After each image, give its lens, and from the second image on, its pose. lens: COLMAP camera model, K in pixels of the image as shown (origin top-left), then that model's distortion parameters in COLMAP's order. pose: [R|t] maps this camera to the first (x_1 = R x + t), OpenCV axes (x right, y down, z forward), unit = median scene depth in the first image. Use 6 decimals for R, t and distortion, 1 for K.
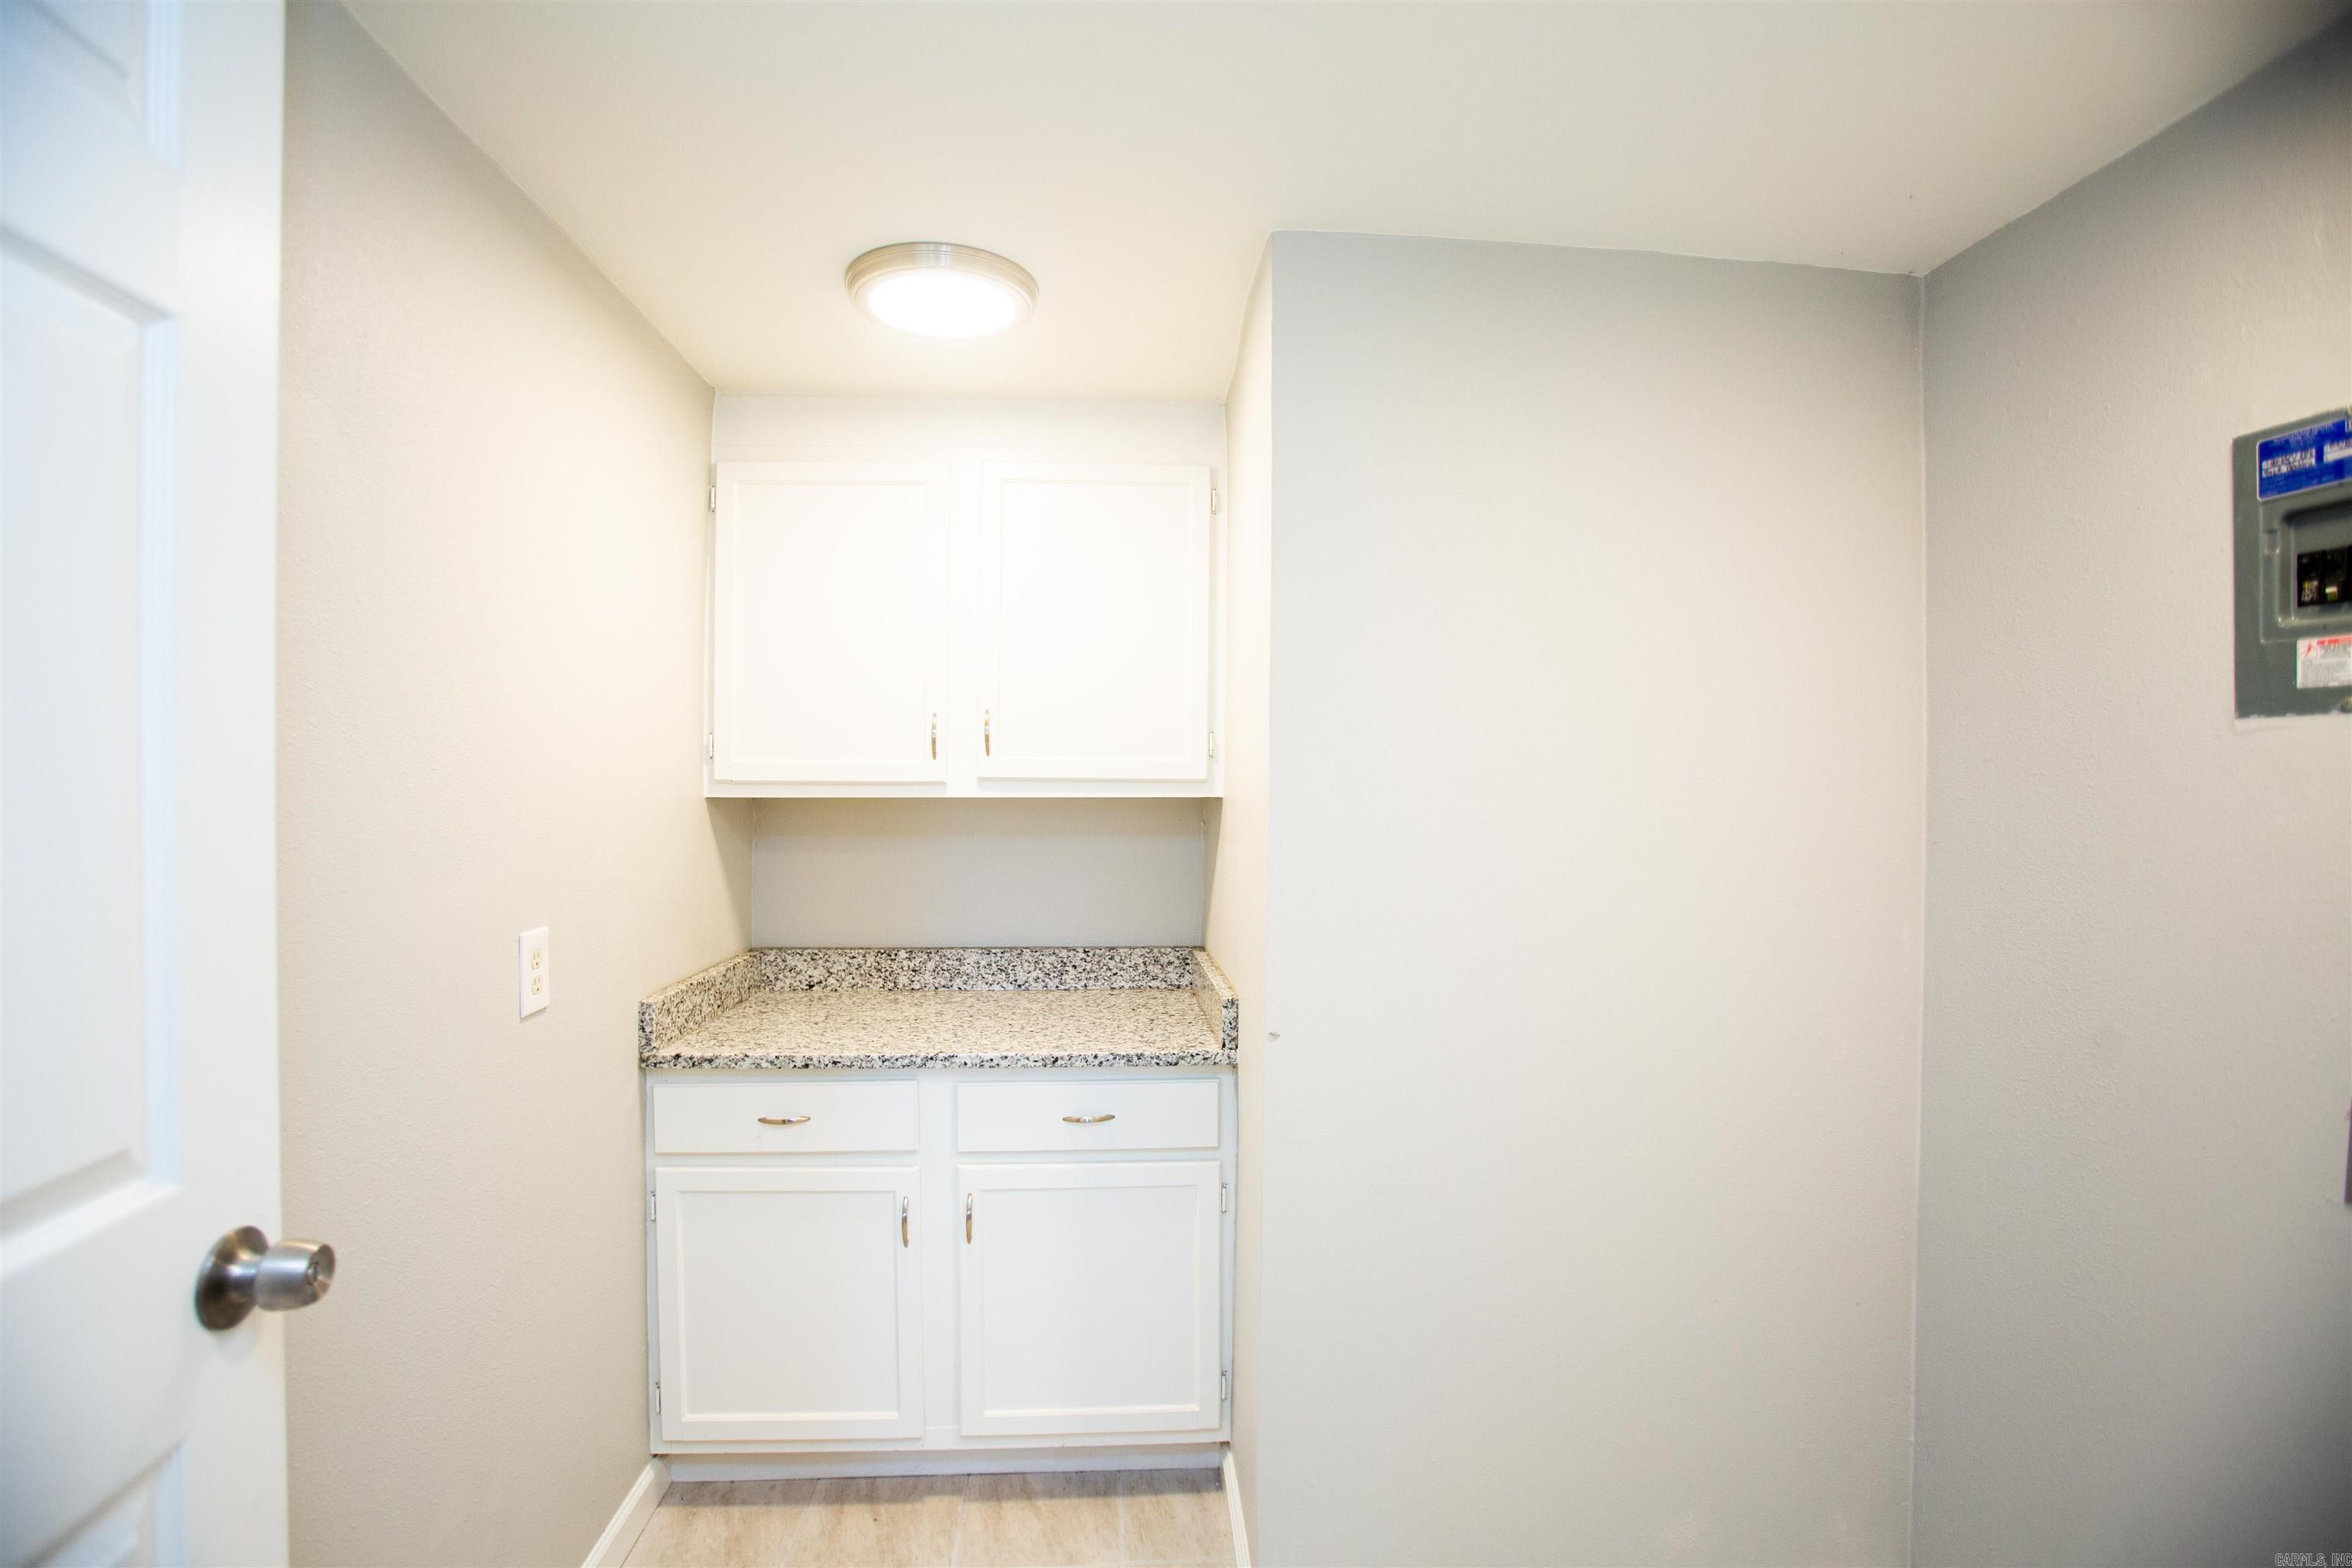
lens RADIAL K [[1084.5, 0, 1191.0], [0, 1084.5, 782.6], [0, 0, 1]] dist [-0.064146, 0.023737]
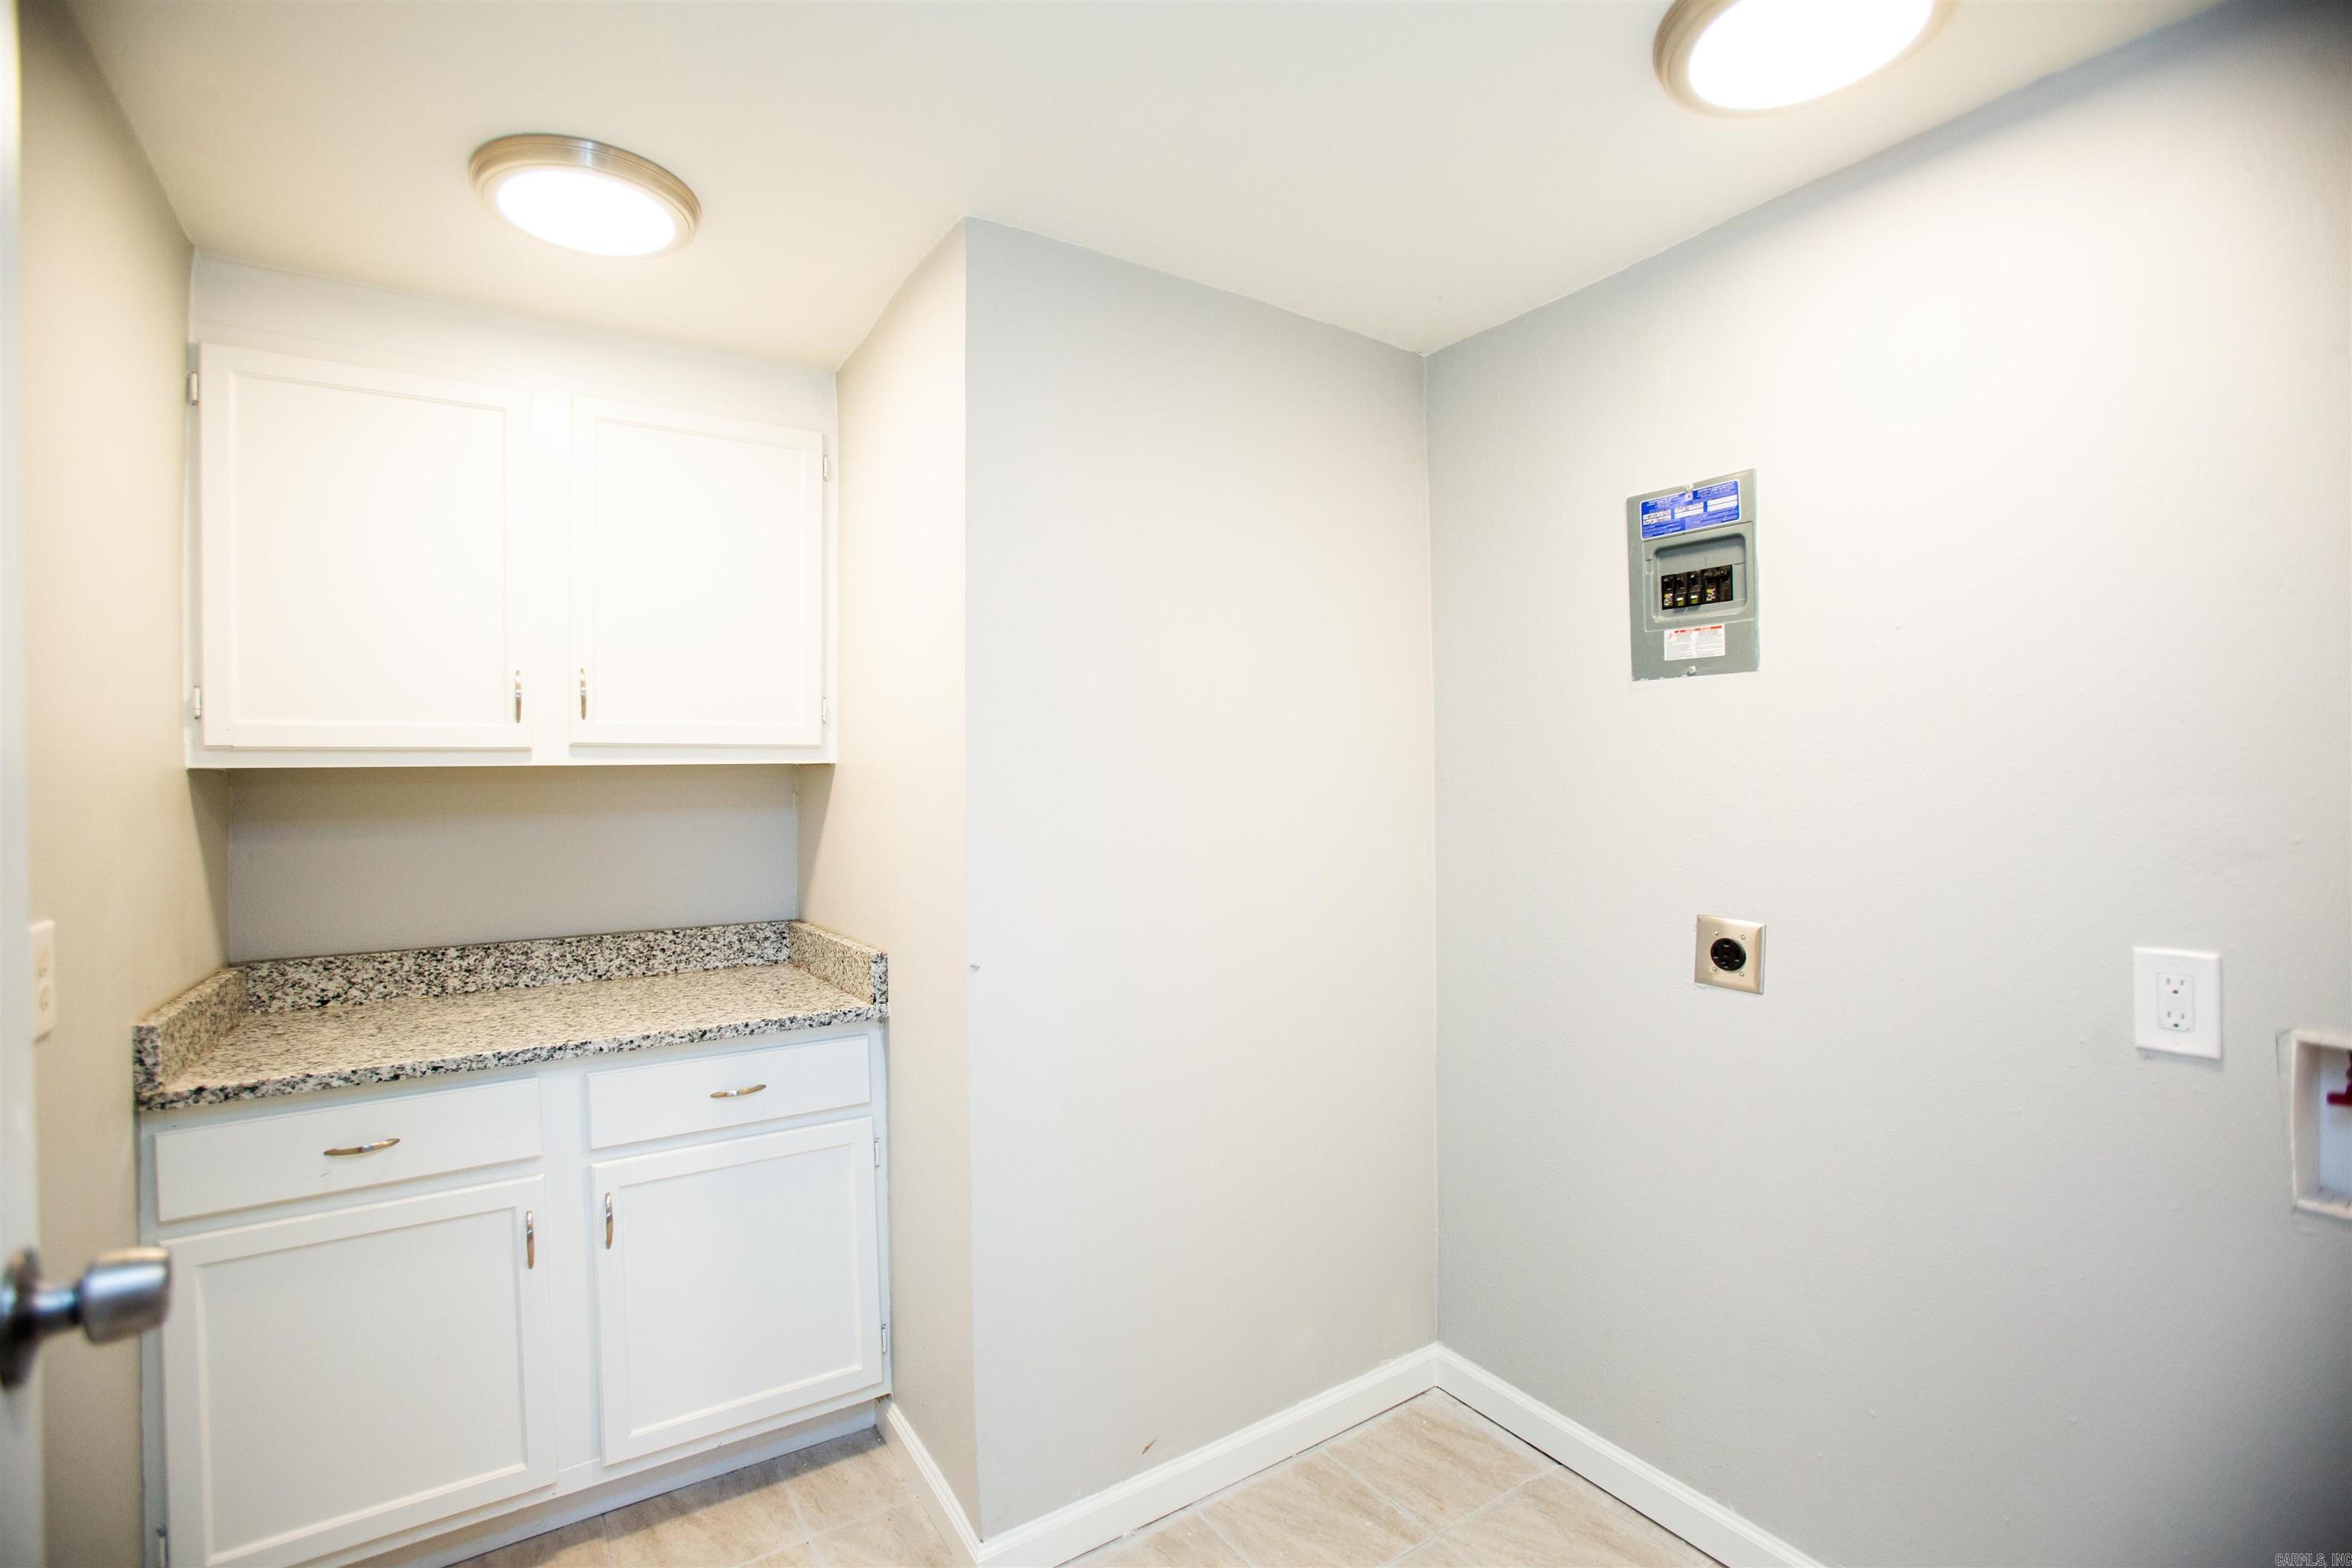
lens RADIAL K [[1084.5, 0, 1170.6], [0, 1084.5, 776.5], [0, 0, 1]] dist [-0.064146, 0.023737]
pose [[0.870000, -0.016896, 0.492762, -0.225309], [0.022478, 0.999733, -0.005408, 0.044653], [-0.492539, 0.015781, 0.870148, -0.022245]]
